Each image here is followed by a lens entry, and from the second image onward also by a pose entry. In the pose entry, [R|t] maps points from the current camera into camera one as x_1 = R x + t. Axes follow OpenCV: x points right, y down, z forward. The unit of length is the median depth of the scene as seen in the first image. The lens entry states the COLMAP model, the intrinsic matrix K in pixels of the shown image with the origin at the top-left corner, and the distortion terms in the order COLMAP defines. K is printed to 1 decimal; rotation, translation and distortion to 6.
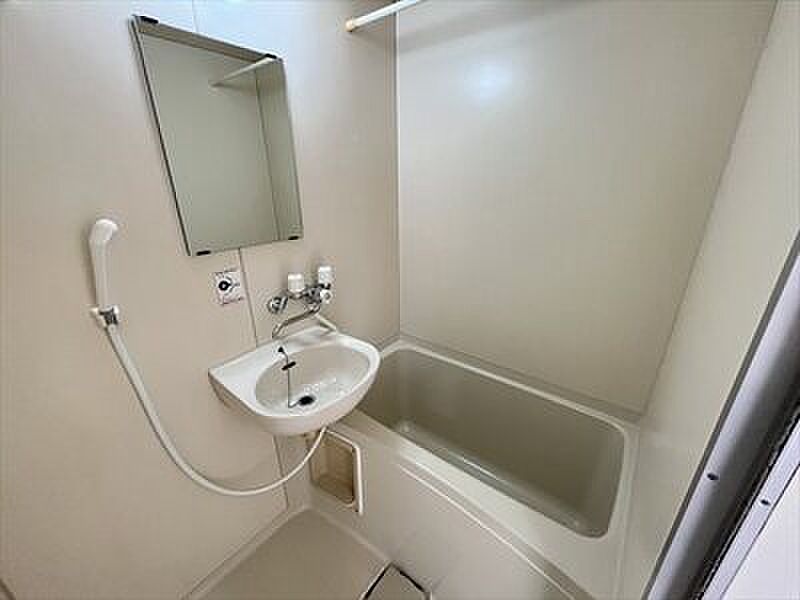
lens RADIAL K [[323.1, 0, 401.0], [0, 323.1, 299.4], [0, 0, 1]] dist [-0.006335, 0.000267]
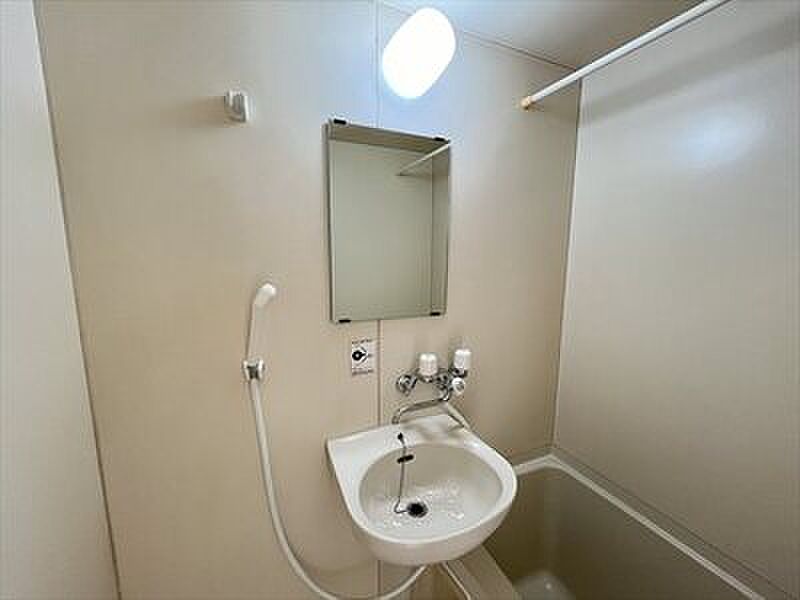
lens RADIAL K [[323.1, 0, 401.8], [0, 323.1, 300.4], [0, 0, 1]] dist [-0.006335, 0.000267]
pose [[0.884051, 0.085237, -0.459553, 0.004172], [-0.180152, 0.969400, -0.166759, -0.058558], [0.431277, 0.230213, 0.872354, 0.149694]]
